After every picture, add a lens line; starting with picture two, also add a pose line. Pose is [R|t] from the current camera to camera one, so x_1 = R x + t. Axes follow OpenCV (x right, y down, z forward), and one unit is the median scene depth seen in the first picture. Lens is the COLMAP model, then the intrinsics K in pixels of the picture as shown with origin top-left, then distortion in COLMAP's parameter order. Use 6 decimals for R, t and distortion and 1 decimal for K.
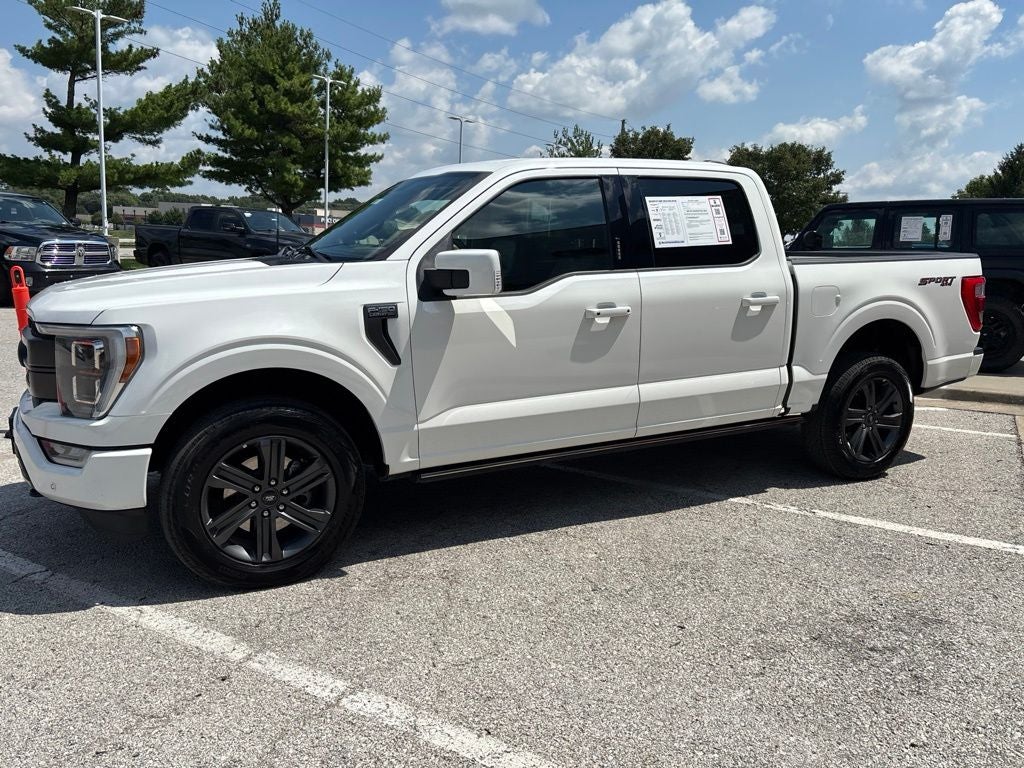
lens RADIAL K [[778.1, 0, 508.6], [0, 778.1, 374.1], [0, 0, 1]] dist [0.049979, -0.064574]
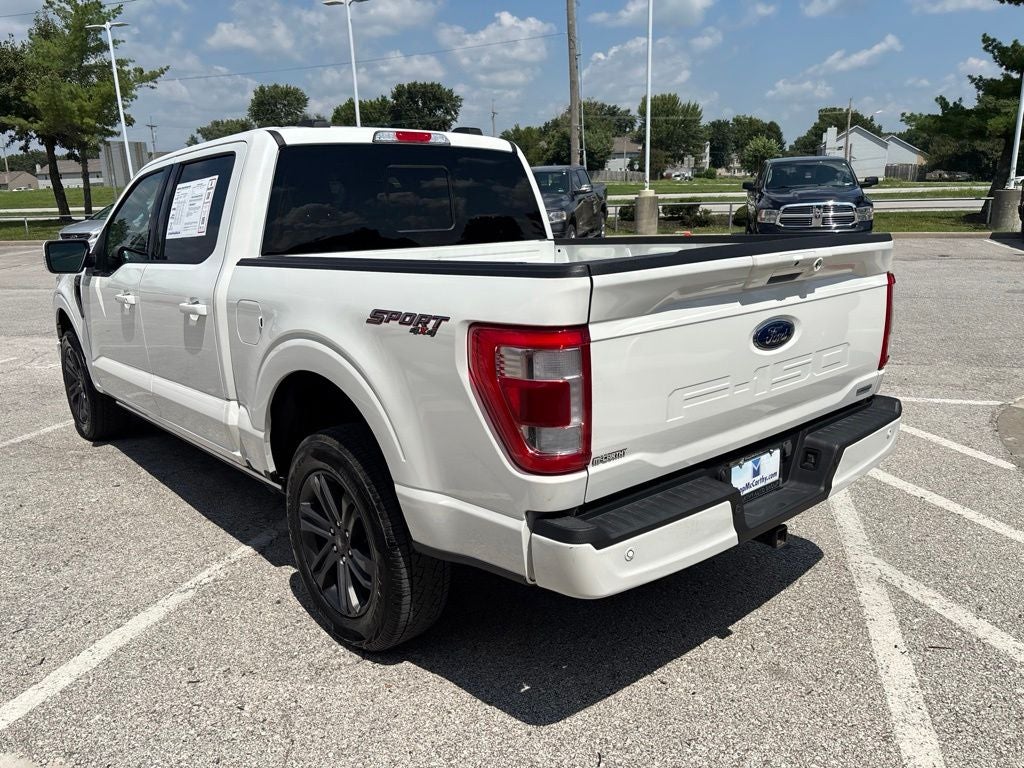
lens RADIAL K [[777.1, 0, 508.7], [0, 777.1, 385.0], [0, 0, 1]] dist [0.049512, -0.064894]
pose [[0.236571, 0.202148, -0.950353, 0.996934], [-0.127804, 0.976093, 0.175809, -0.169115], [0.963172, 0.079867, 0.256751, 0.946032]]
